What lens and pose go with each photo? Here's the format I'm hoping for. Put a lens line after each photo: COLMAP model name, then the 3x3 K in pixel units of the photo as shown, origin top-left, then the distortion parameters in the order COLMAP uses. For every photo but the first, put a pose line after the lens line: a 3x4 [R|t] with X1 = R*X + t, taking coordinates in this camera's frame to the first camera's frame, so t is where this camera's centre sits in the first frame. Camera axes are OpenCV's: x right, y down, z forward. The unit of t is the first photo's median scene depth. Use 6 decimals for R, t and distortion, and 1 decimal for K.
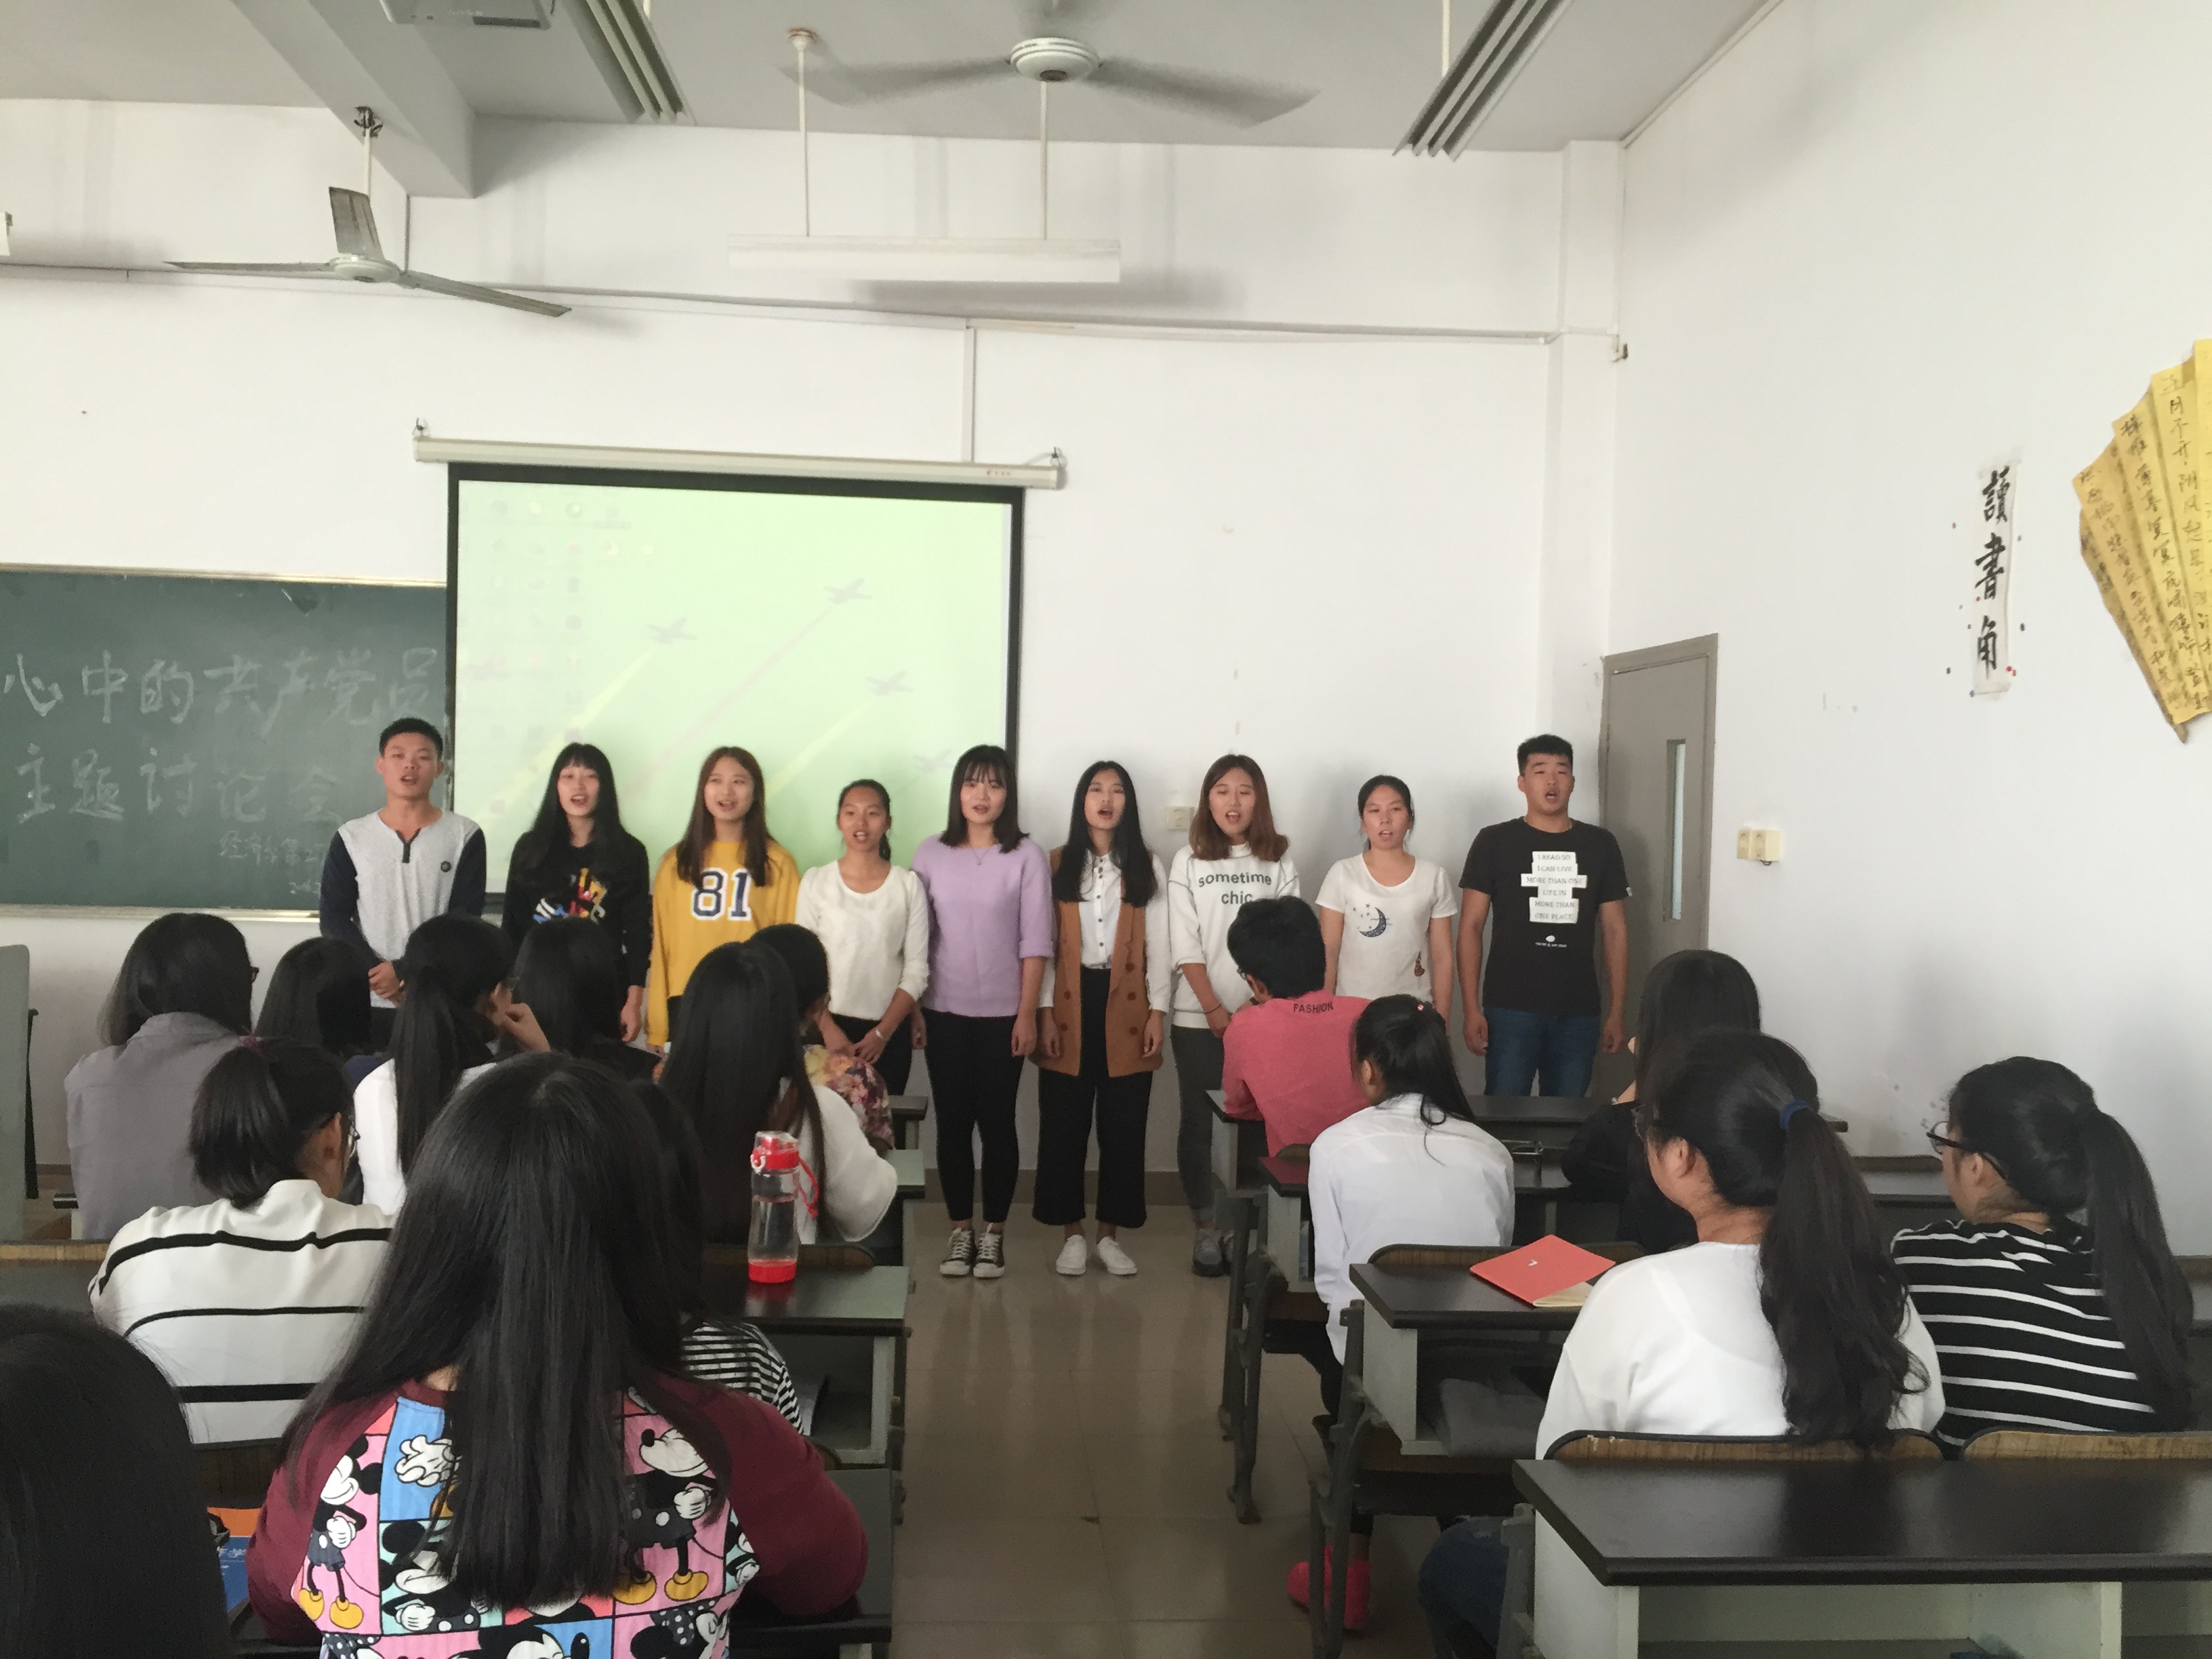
lens RADIAL K [[1865.7, 0, 1098.9], [0, 1865.7, 823.8], [0, 0, 1]] dist [0.057371, -0.034206]
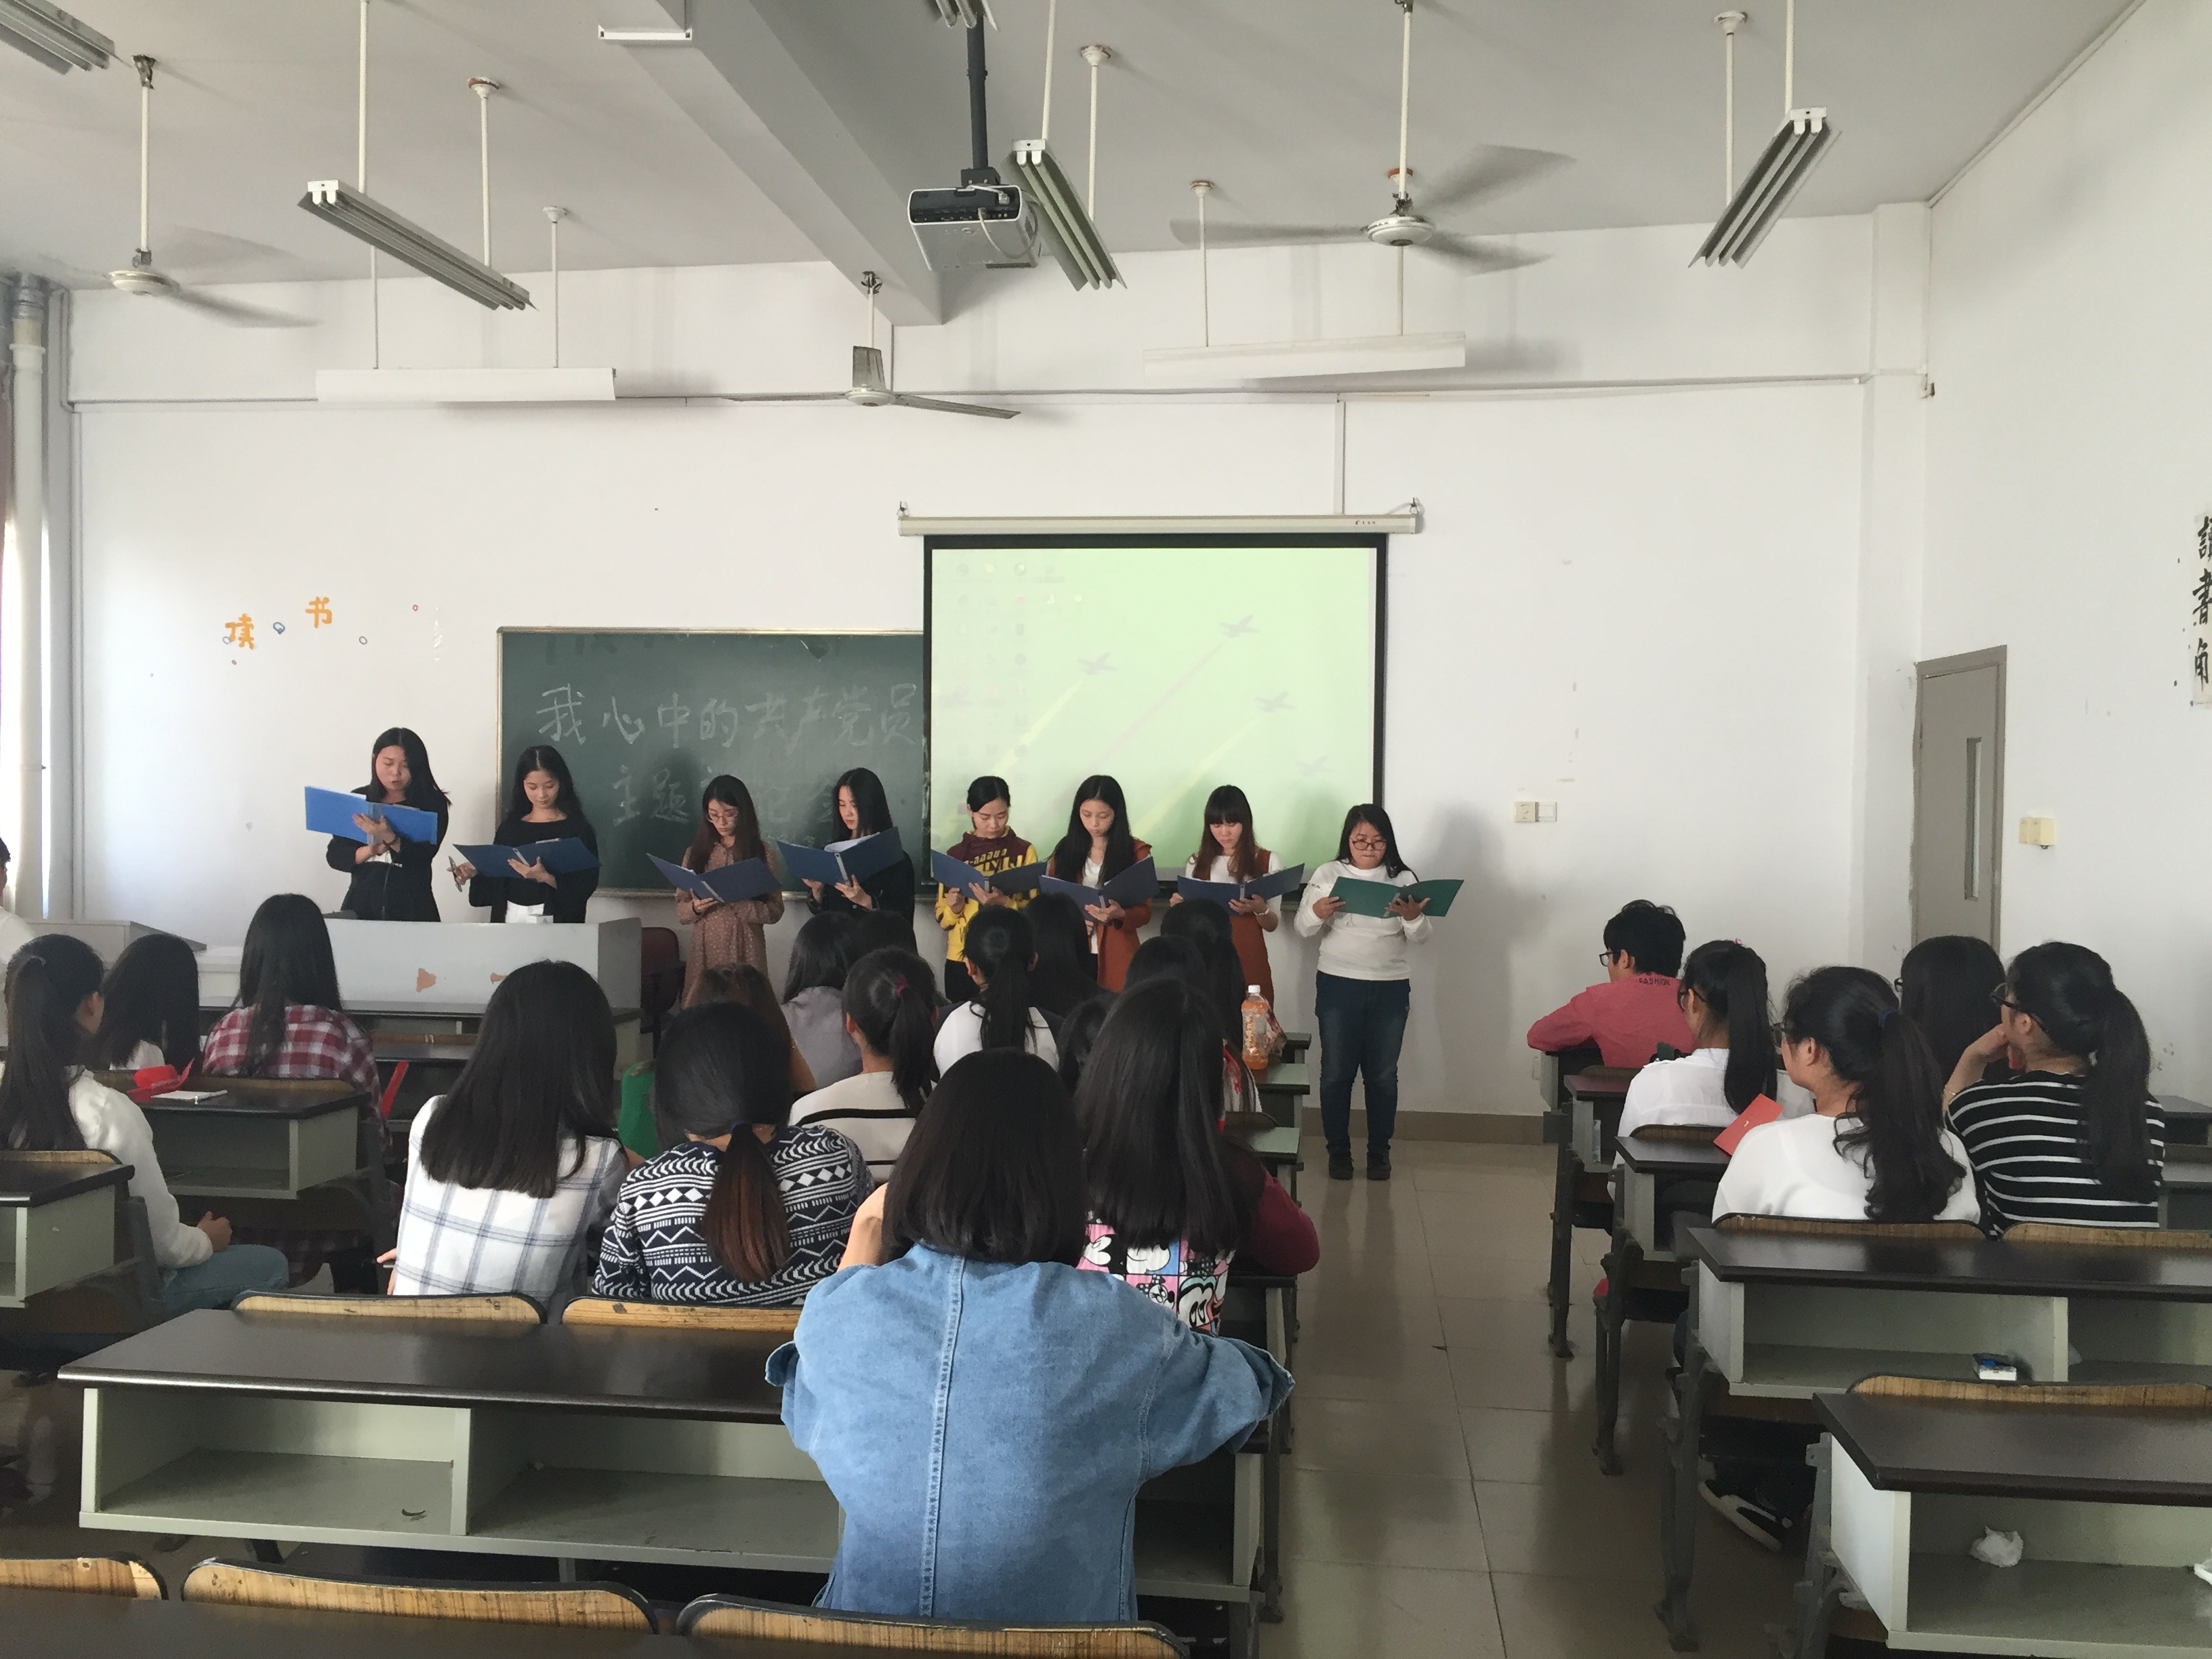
lens RADIAL K [[1865.7, 0, 1091.3], [0, 1865.7, 816.4], [0, 0, 1]] dist [0.057371, -0.034206]
pose [[0.978509, -0.011398, -0.205891, 0.018644], [0.012018, 0.999926, 0.001758, -0.005176], [0.205855, -0.004195, 0.978573, -0.200656]]
